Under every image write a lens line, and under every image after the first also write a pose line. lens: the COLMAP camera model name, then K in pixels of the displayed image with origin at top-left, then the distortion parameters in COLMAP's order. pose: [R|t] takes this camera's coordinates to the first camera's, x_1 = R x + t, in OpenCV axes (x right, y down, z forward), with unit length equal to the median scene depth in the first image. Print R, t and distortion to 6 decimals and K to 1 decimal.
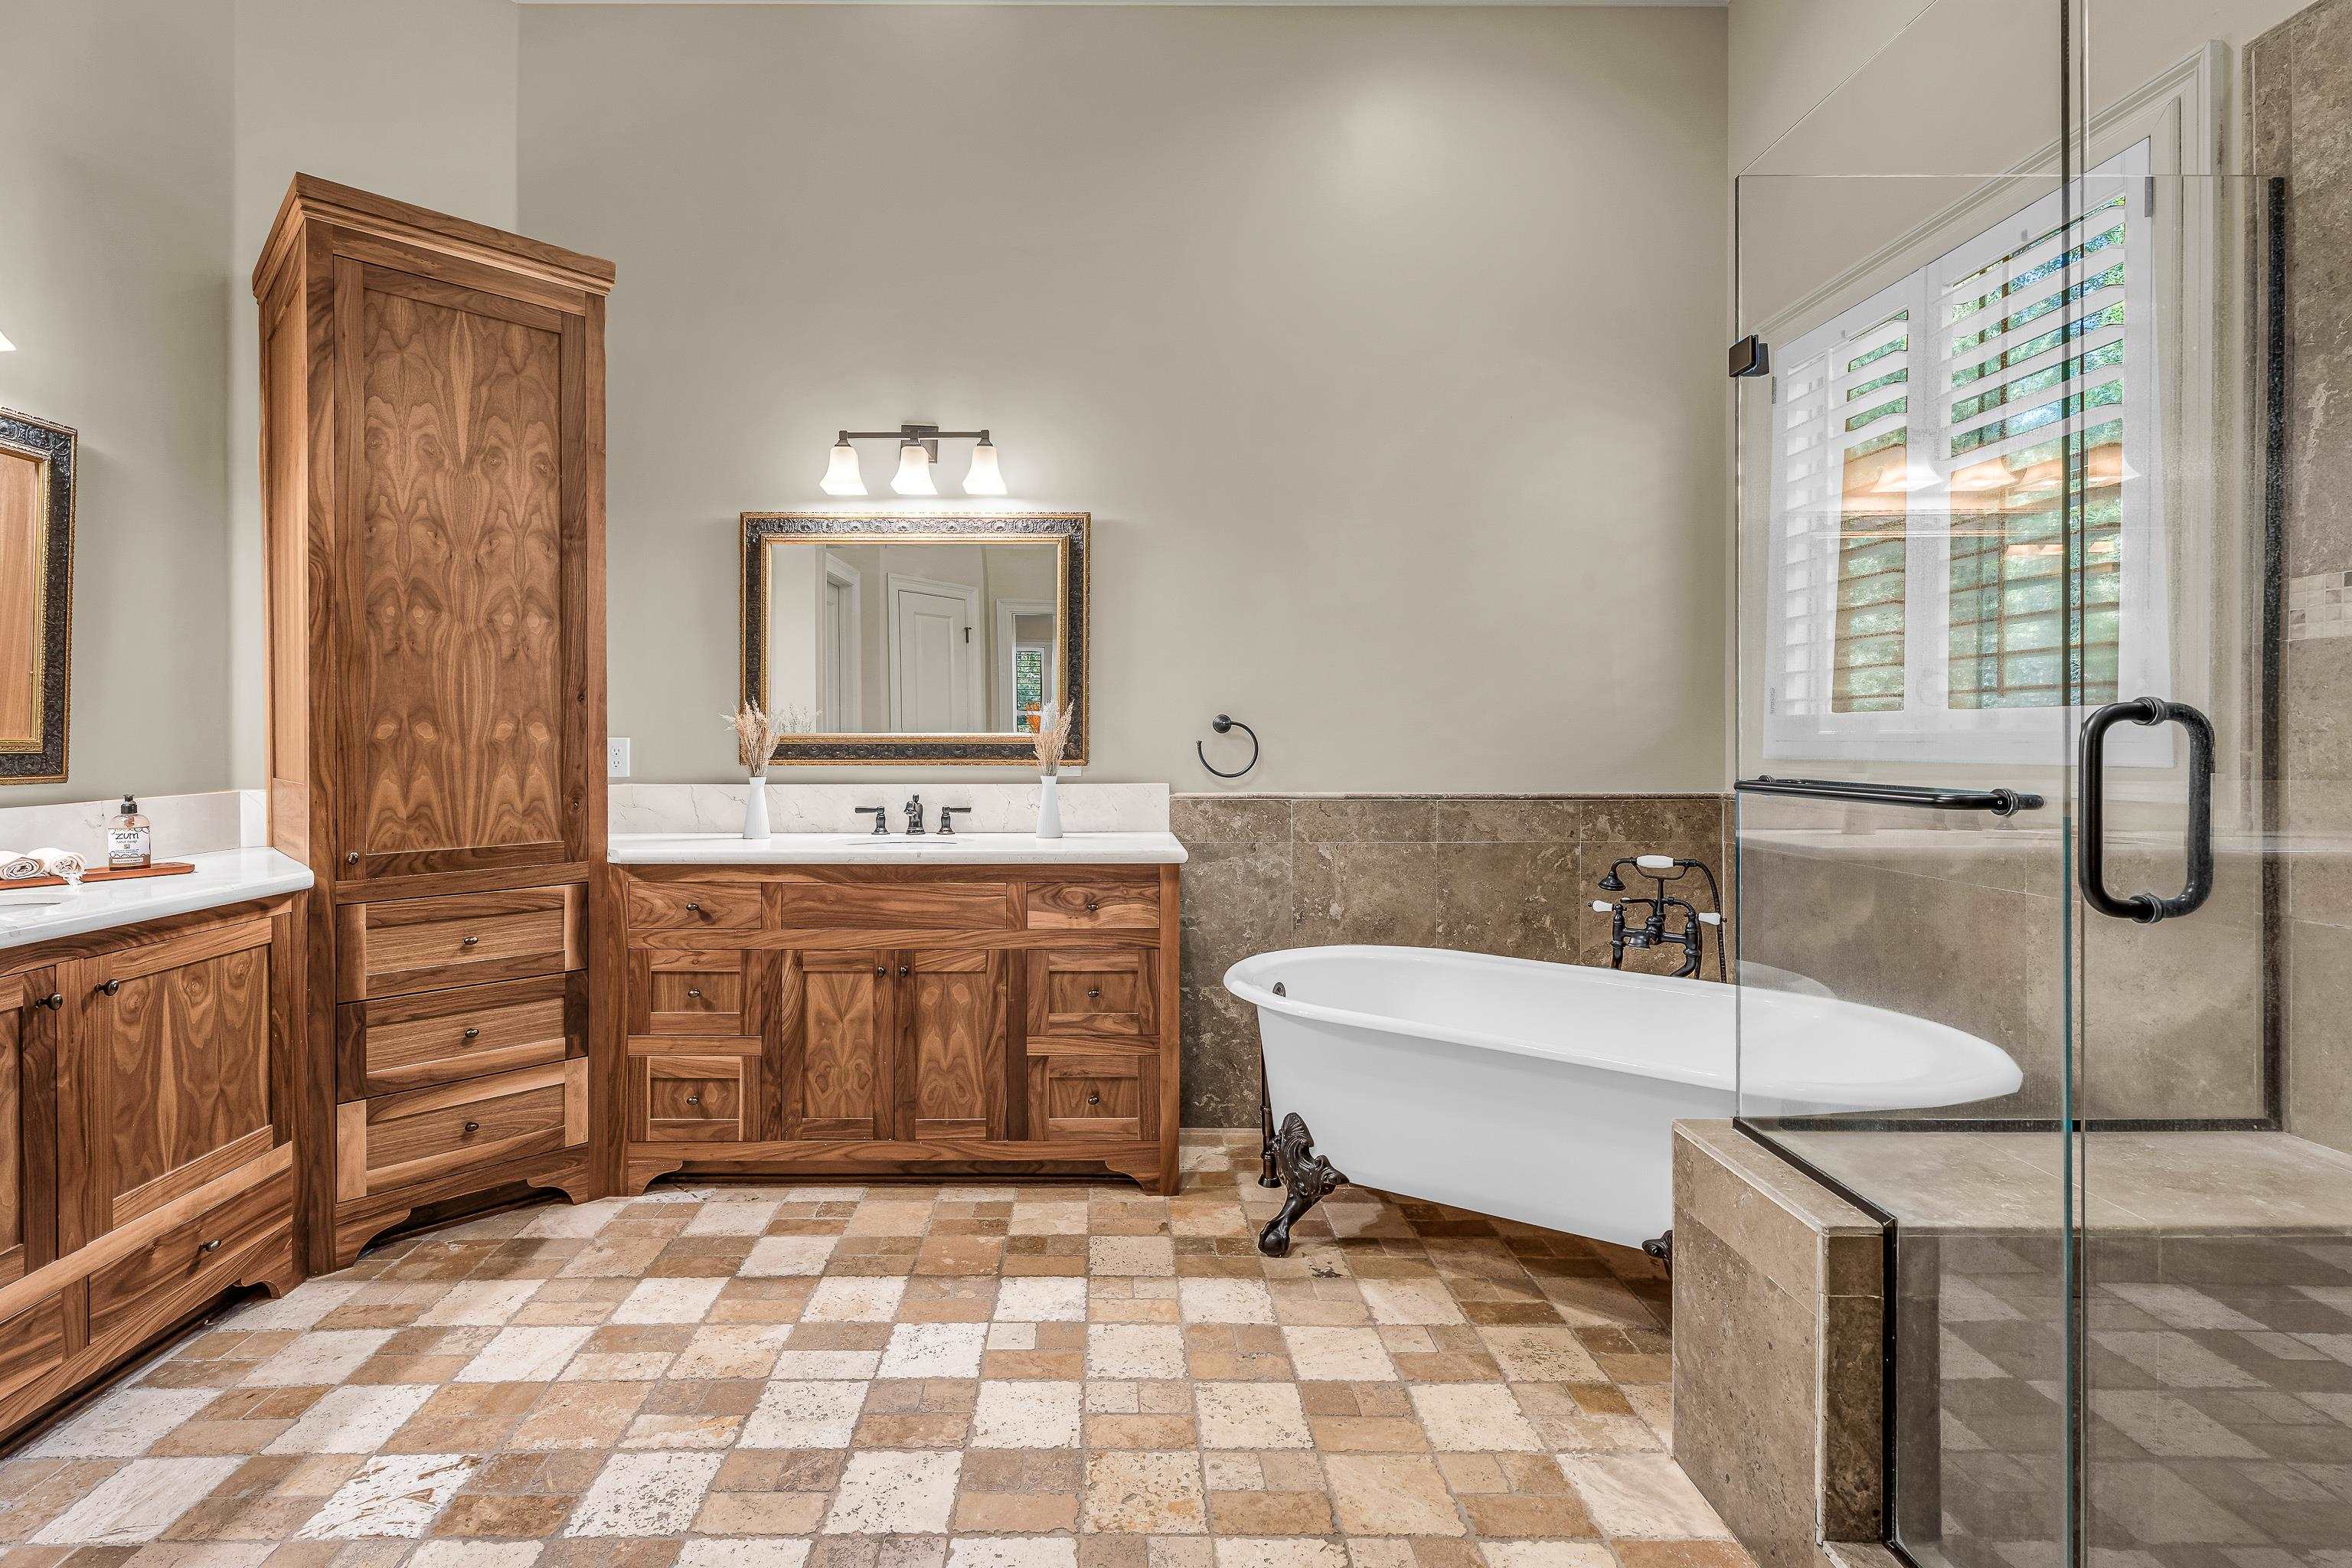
lens RADIAL K [[3306.9, 0, 1174.0], [0, 3306.9, 783.6], [0, 0, 1]] dist [-0.019356, 0.000000]
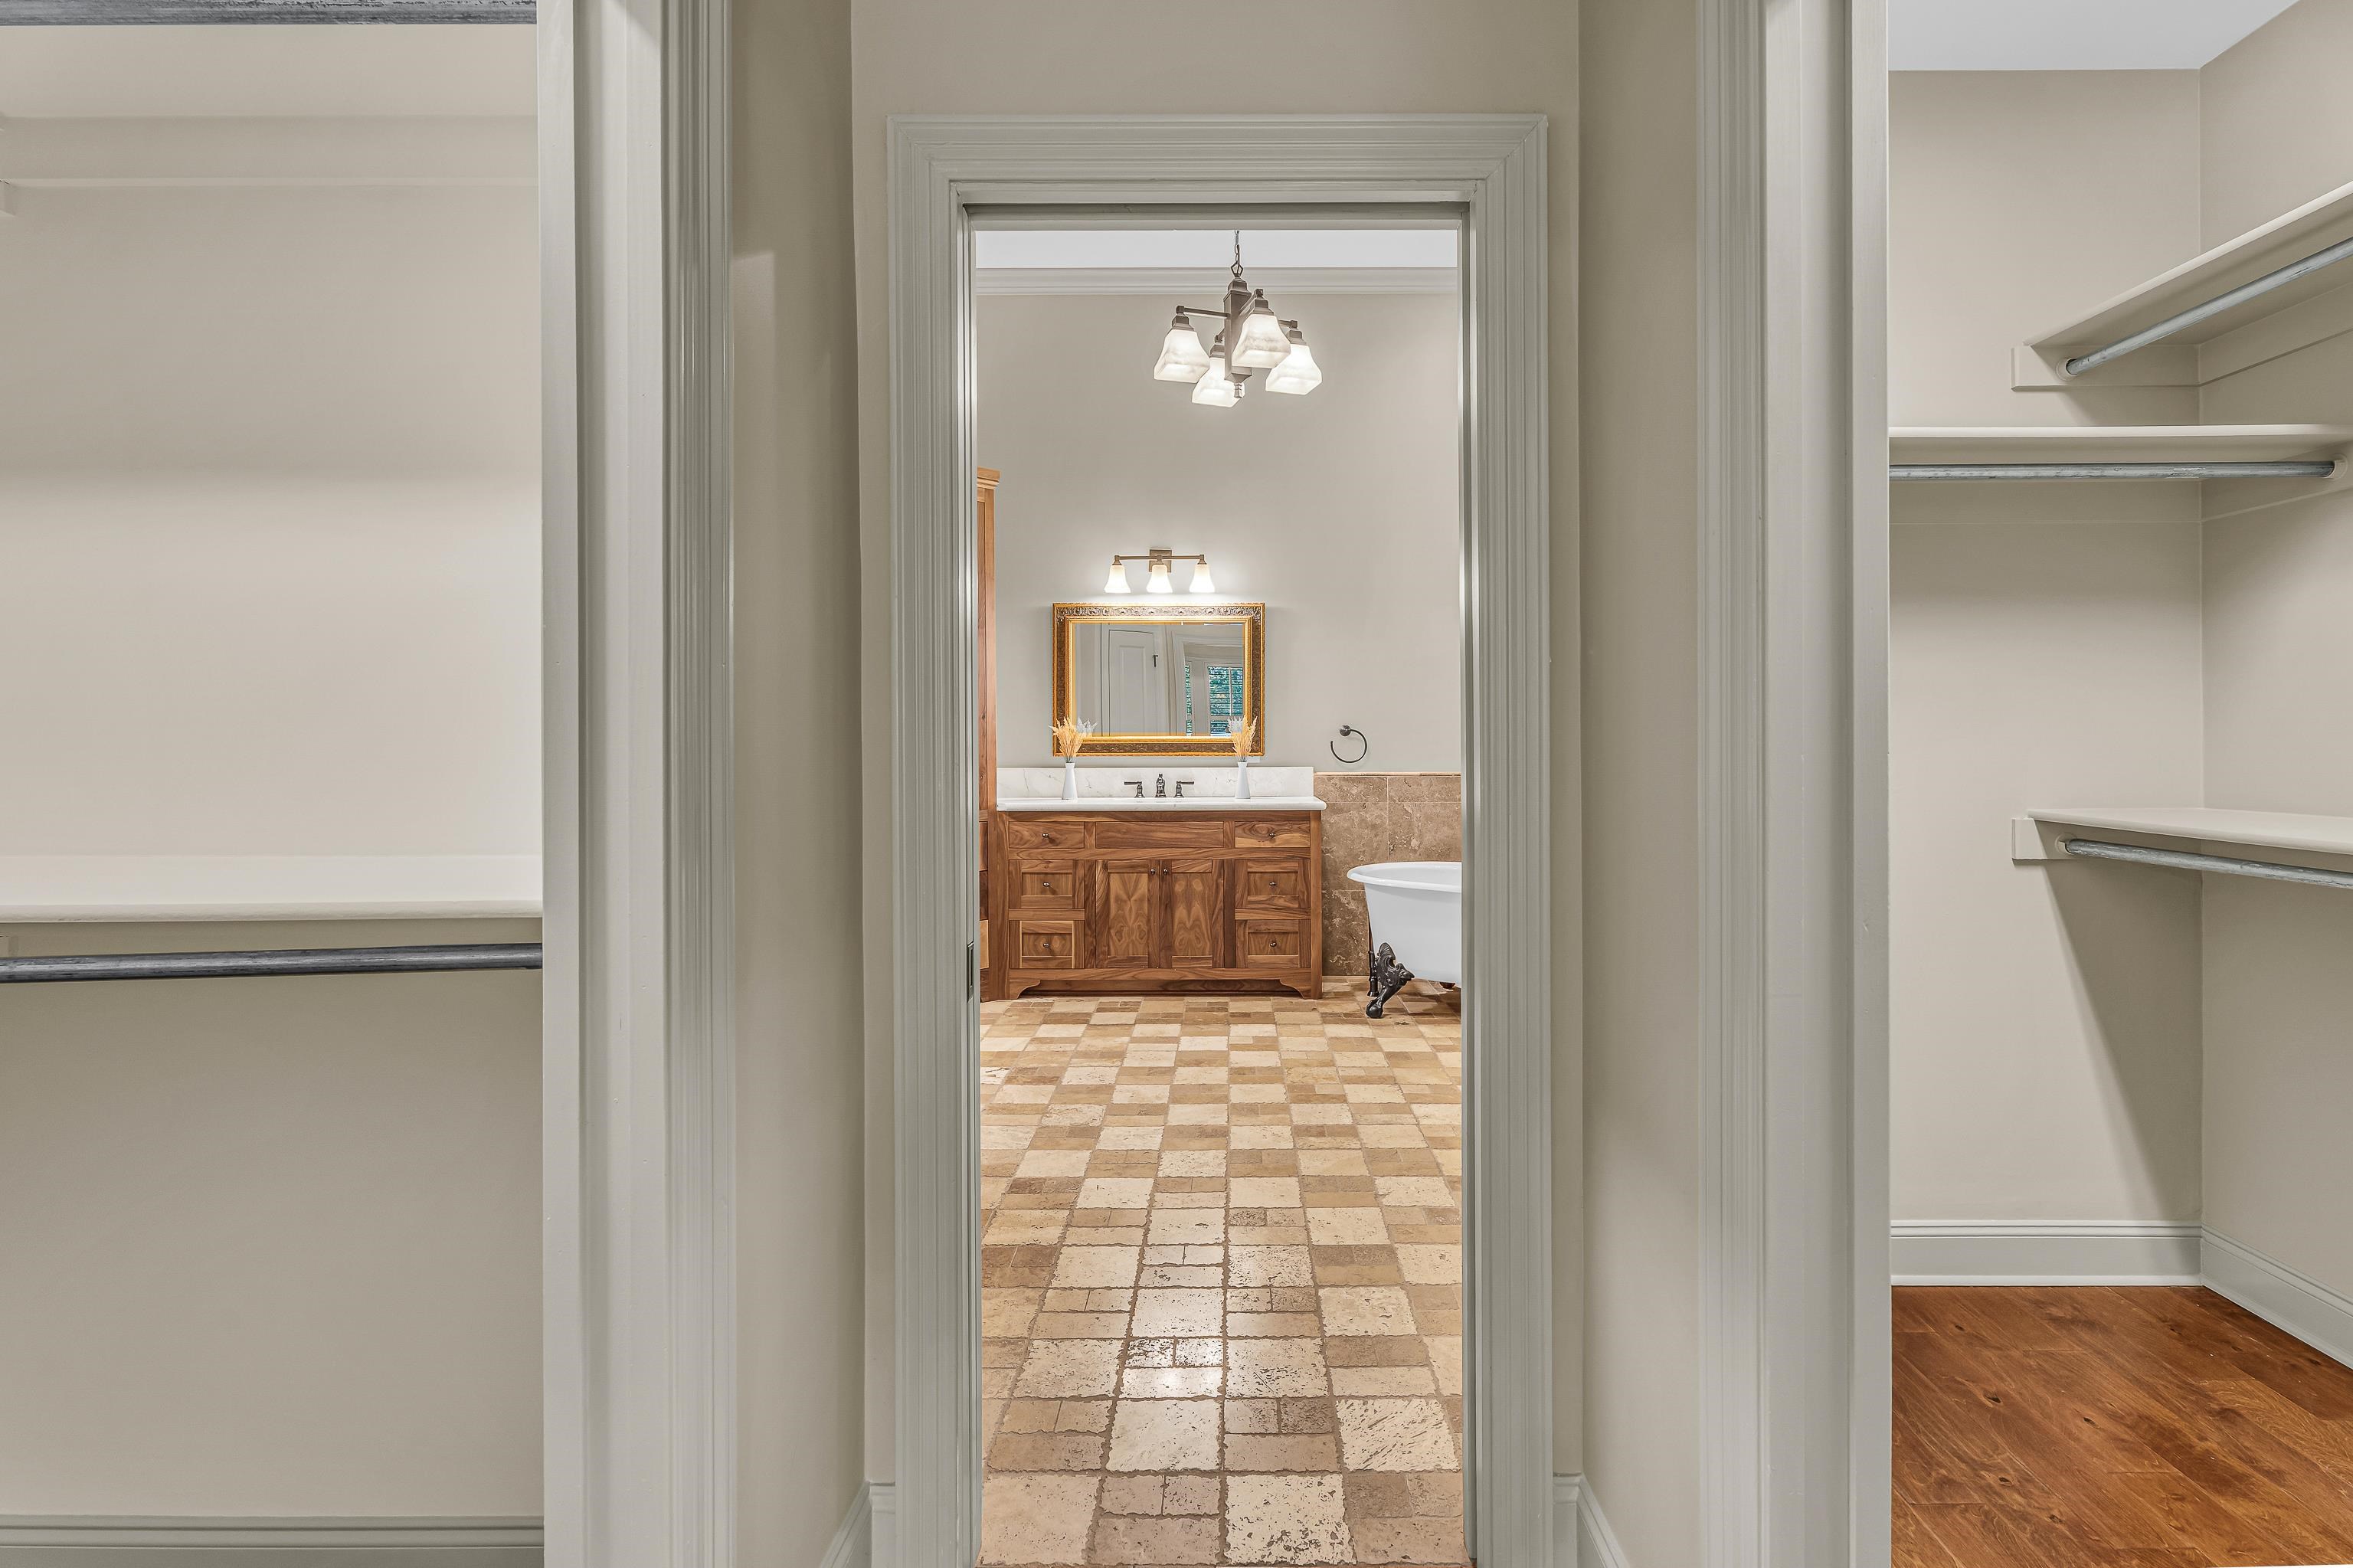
lens RADIAL K [[3308.4, 0, 1179.4], [0, 3308.4, 777.7], [0, 0, 1]] dist [-0.019356, 0.000000]
pose [[0.999380, -0.003122, -0.035061, -0.012128], [0.003032, 0.999992, -0.002644, 0.011144], [0.035069, 0.002537, 0.999382, -0.759319]]
